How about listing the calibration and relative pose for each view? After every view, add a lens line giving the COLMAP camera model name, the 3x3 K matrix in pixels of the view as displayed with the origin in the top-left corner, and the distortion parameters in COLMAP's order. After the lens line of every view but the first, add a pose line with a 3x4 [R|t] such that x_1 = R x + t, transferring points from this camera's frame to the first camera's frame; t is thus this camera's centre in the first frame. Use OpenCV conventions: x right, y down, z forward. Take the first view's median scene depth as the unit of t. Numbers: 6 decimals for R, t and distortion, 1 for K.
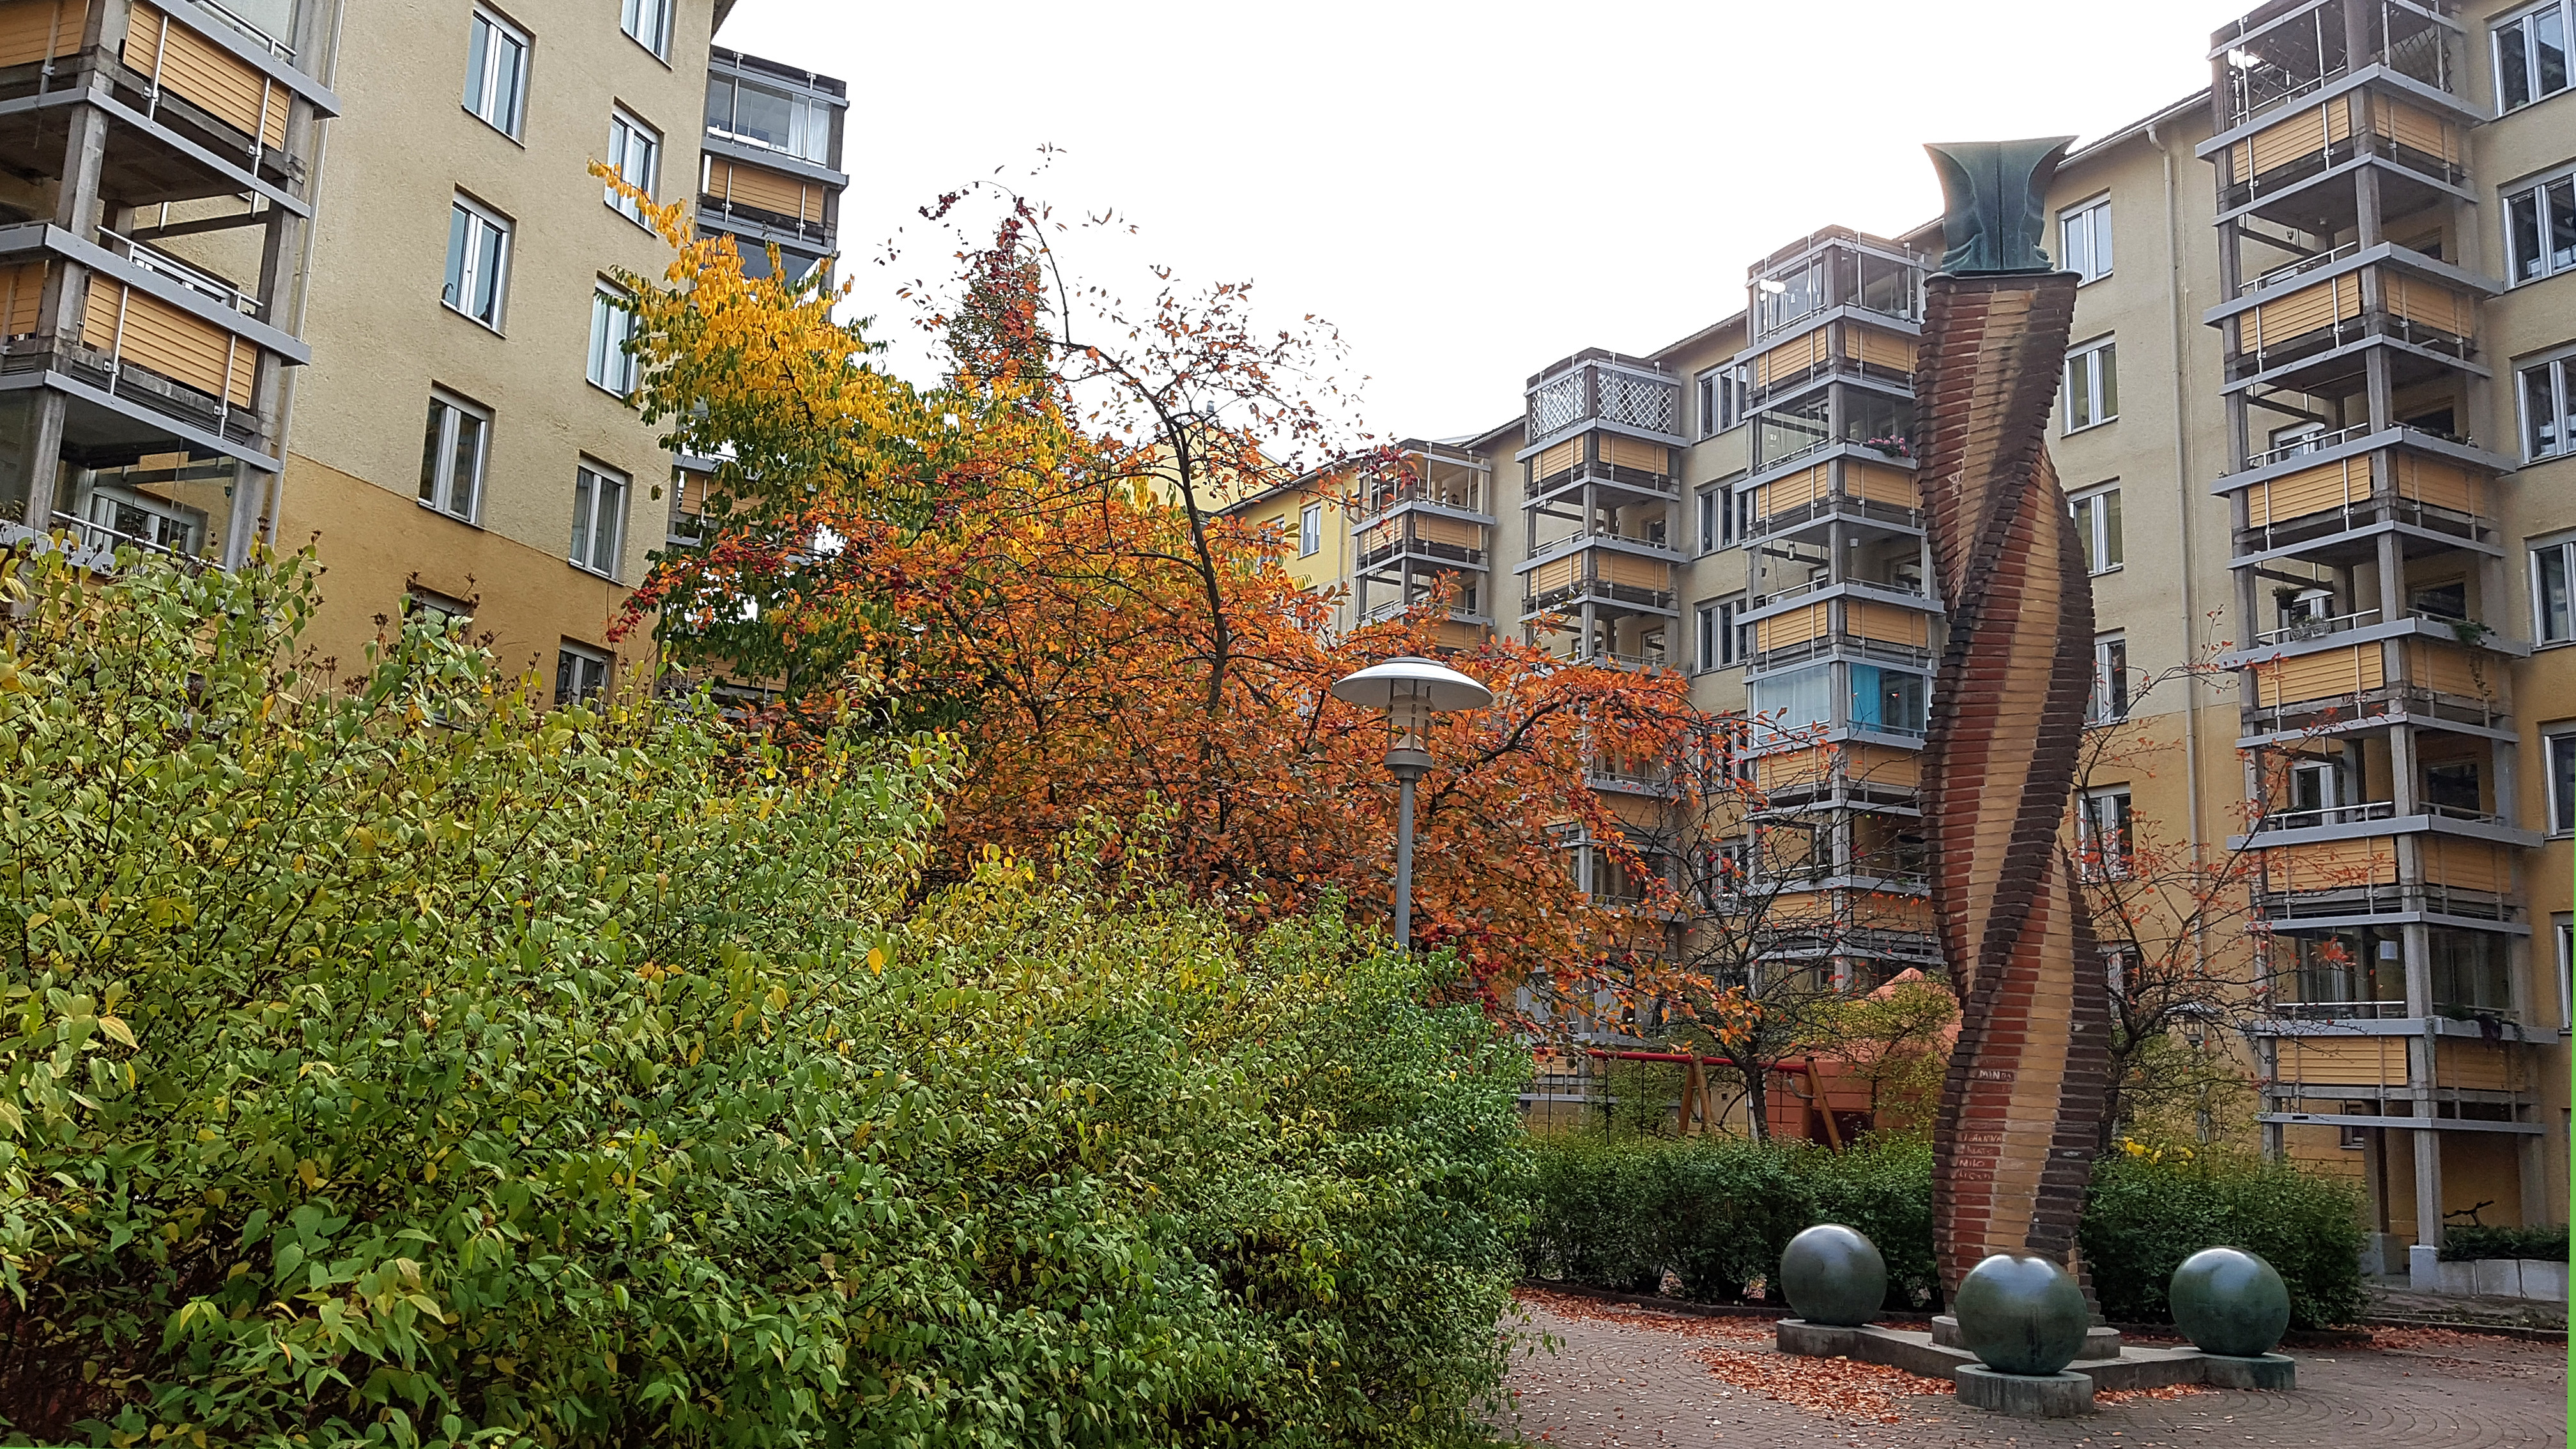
lens RADIAL K [[2099.1, 0, 1288.0], [0, 2099.1, 724.5], [0, 0, 1]] dist [0.161716, -0.352064]
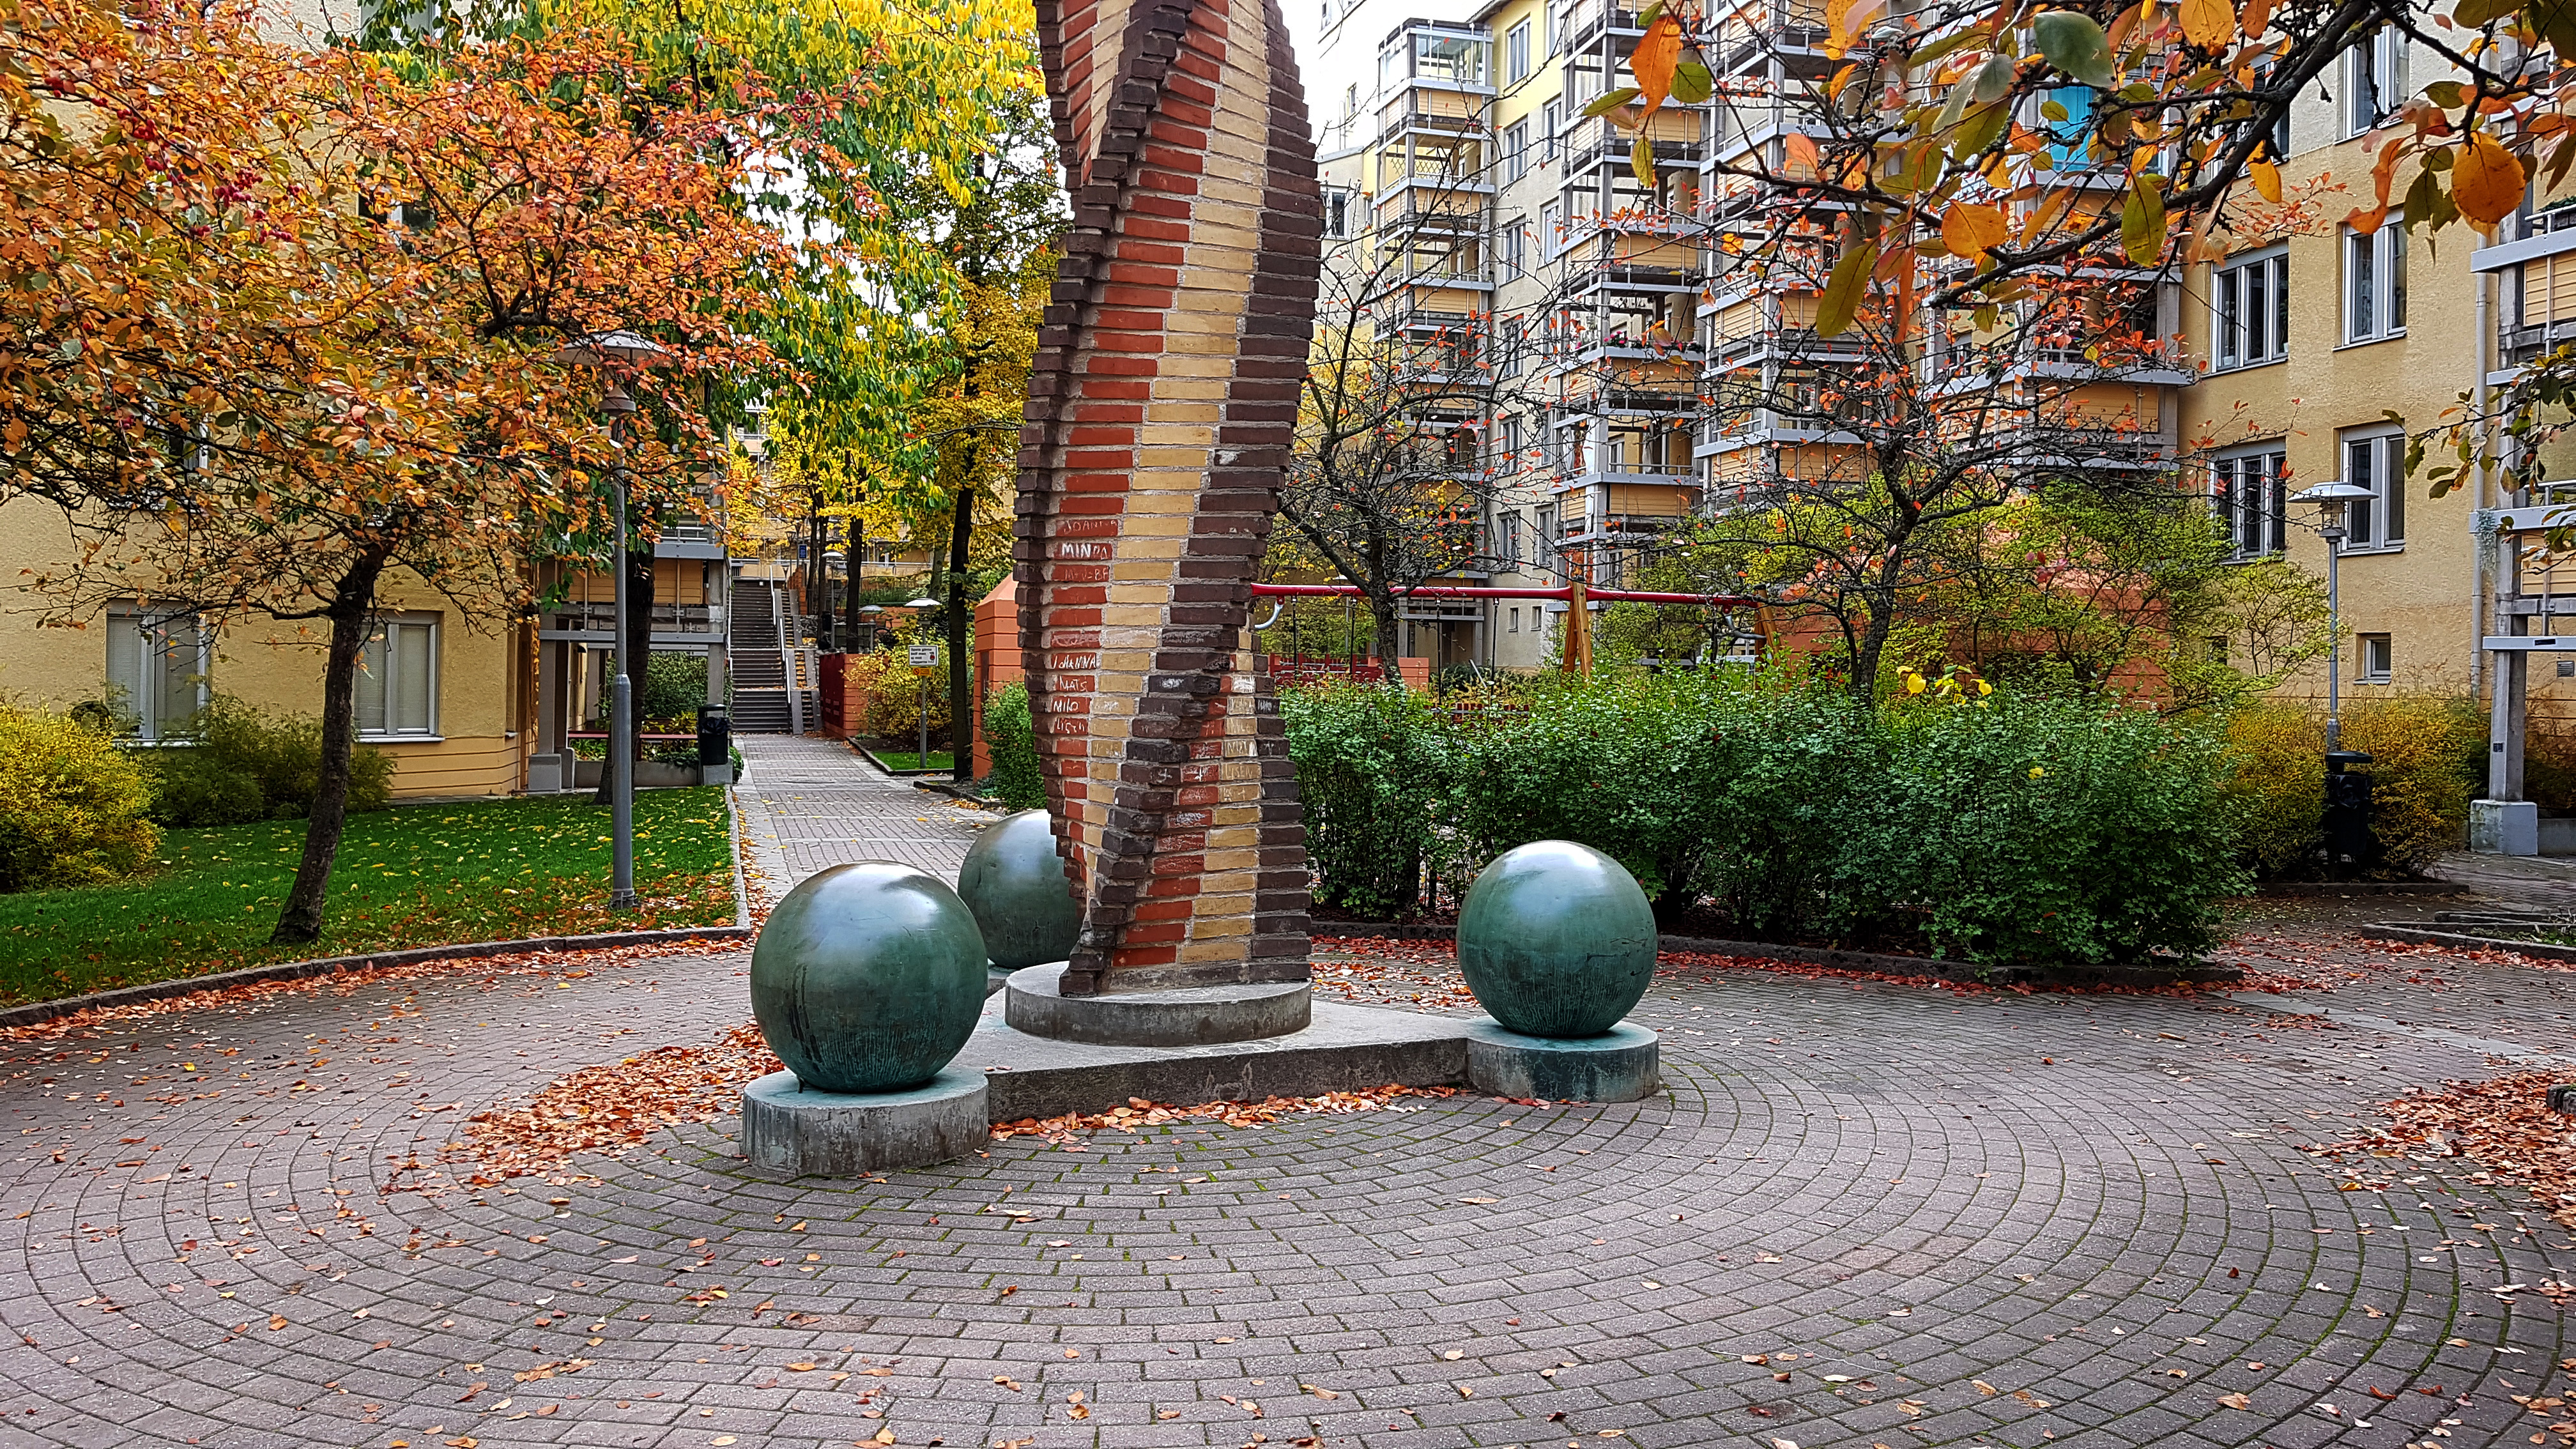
lens RADIAL K [[2038.0, 0, 1271.7], [0, 2038.0, 710.8], [0, 0, 1]] dist [0.082065, -0.136465]
pose [[0.963908, -0.022559, -0.265279, 0.205215], [0.071827, 0.981492, 0.177523, 0.045038], [0.256365, -0.190170, 0.947688, 0.196129]]
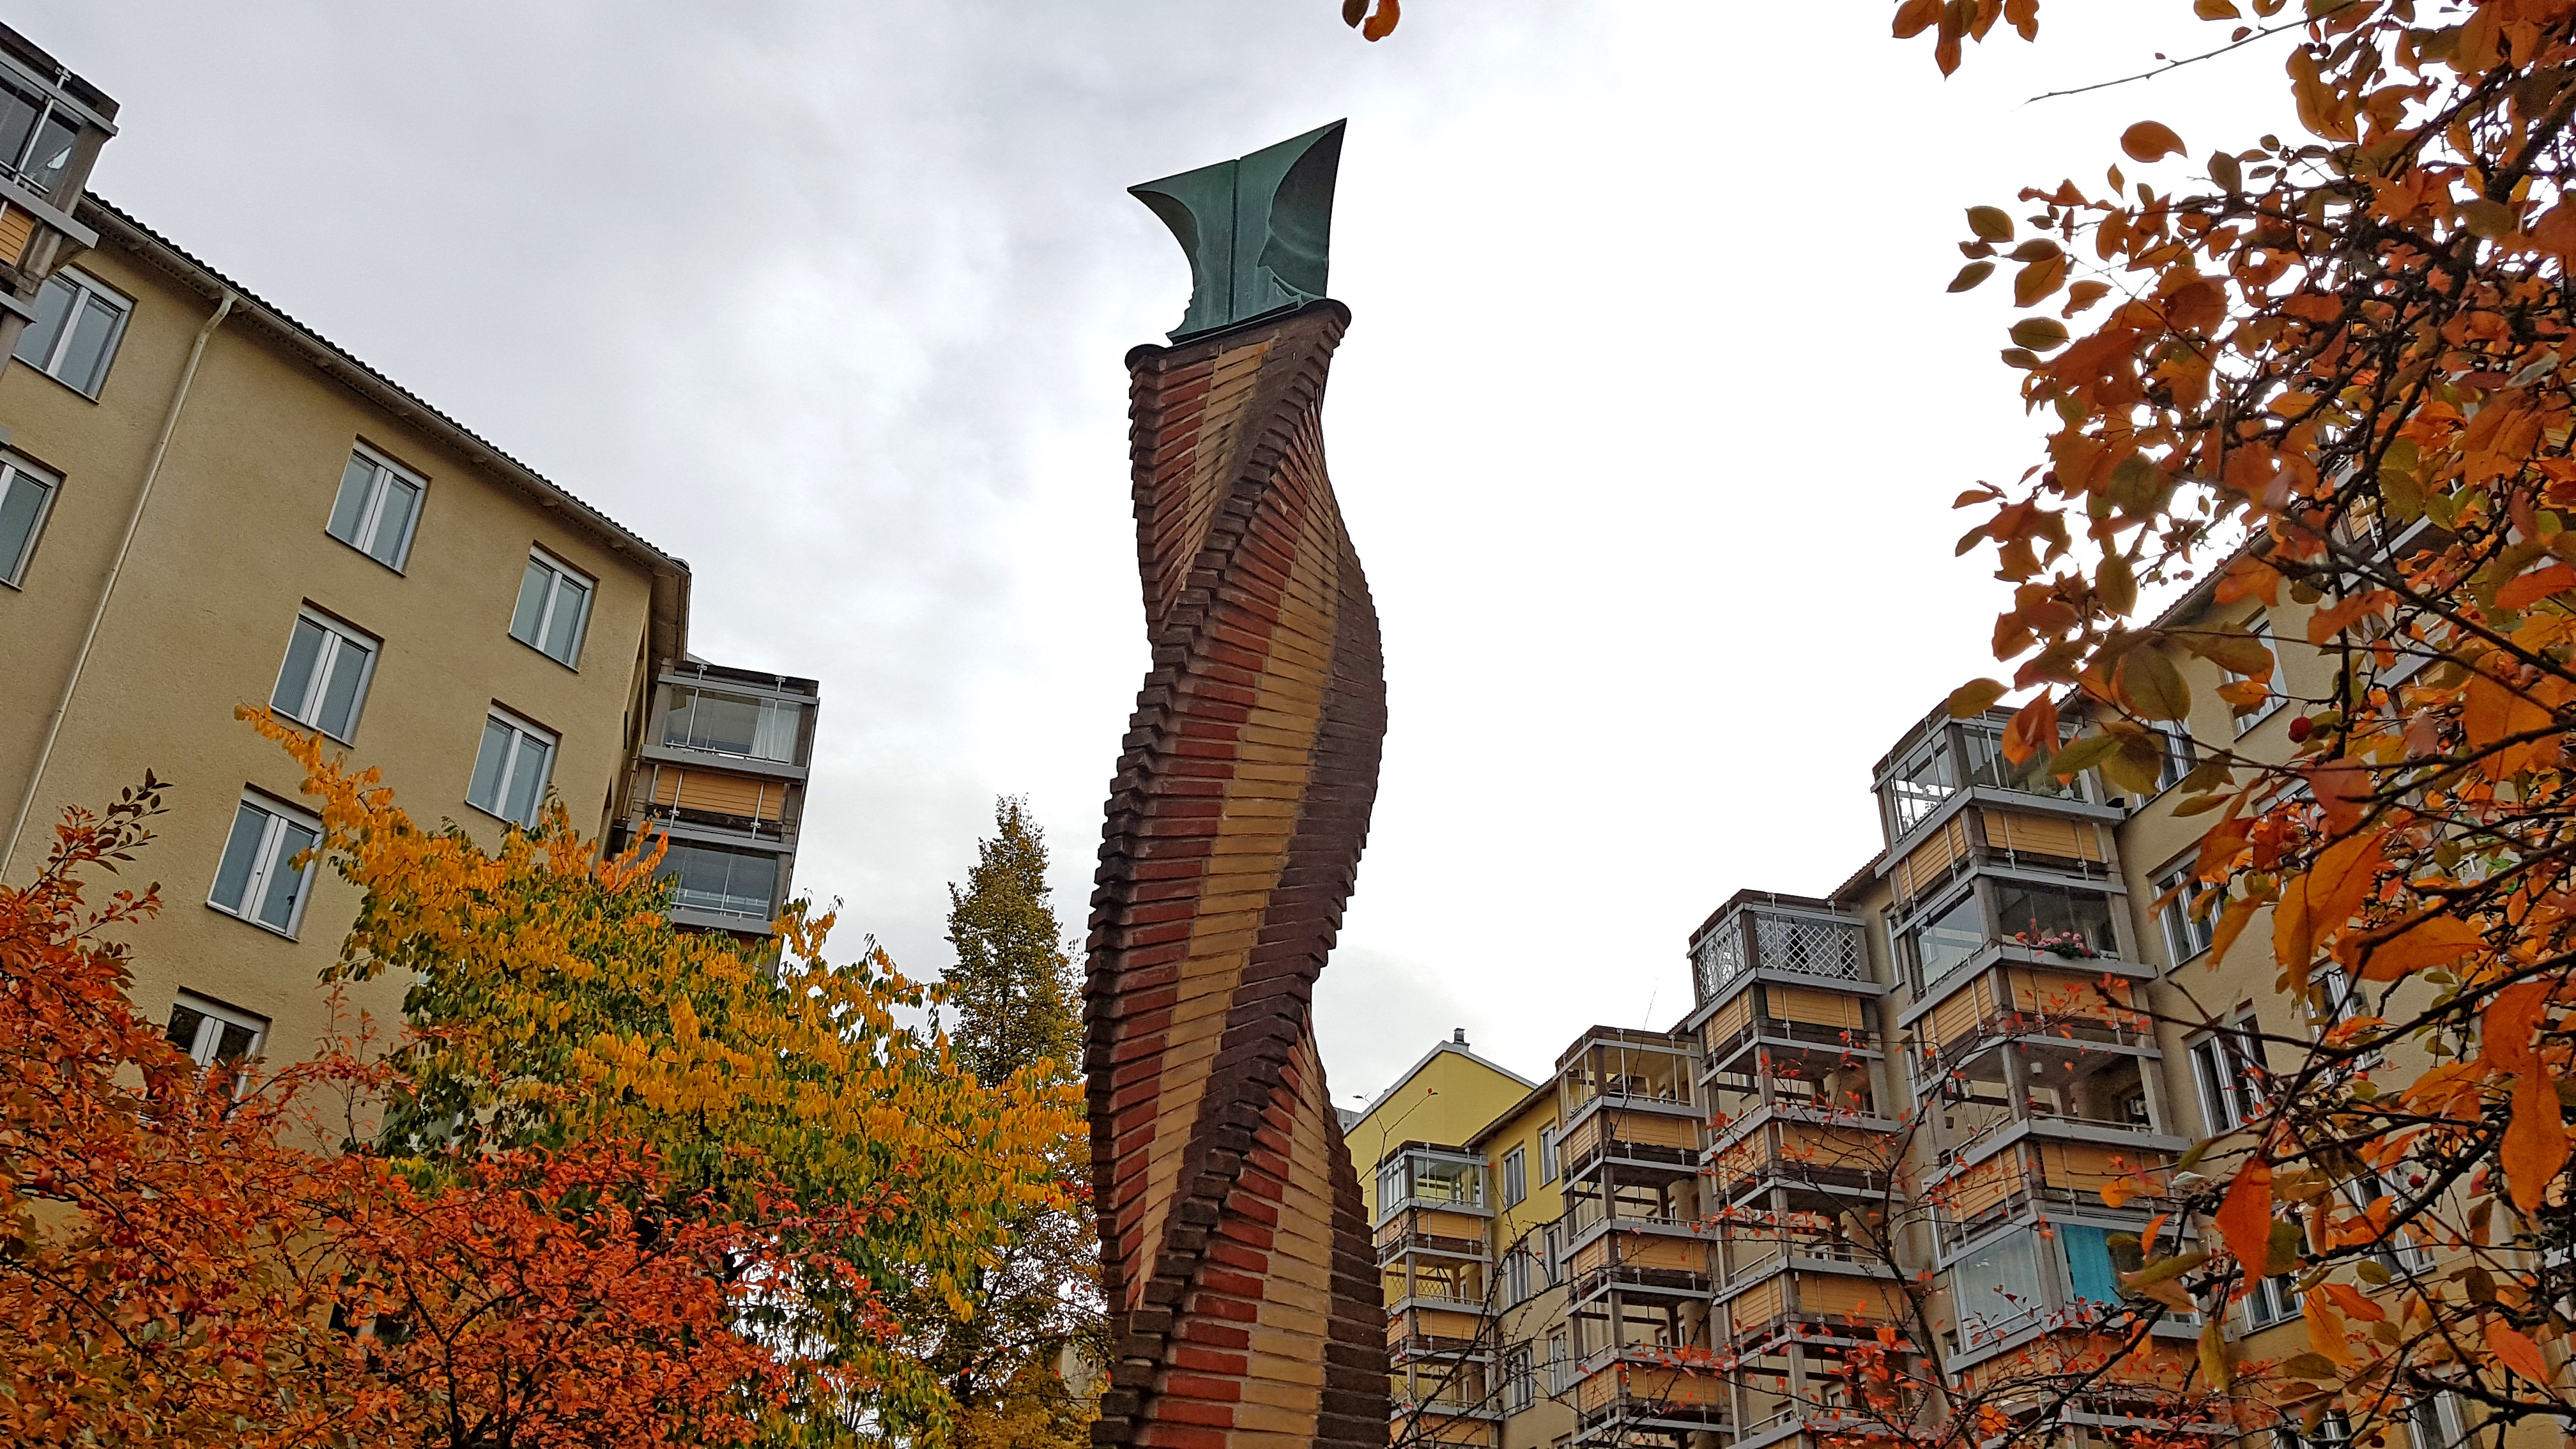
lens RADIAL K [[2038.0, 0, 1271.7], [0, 2038.0, 710.8], [0, 0, 1]] dist [0.082065, -0.136465]
pose [[0.967114, -0.132953, -0.216828, 0.194428], [0.051697, 0.937456, -0.344242, 0.042394], [0.249035, 0.321712, 0.913500, 0.209136]]
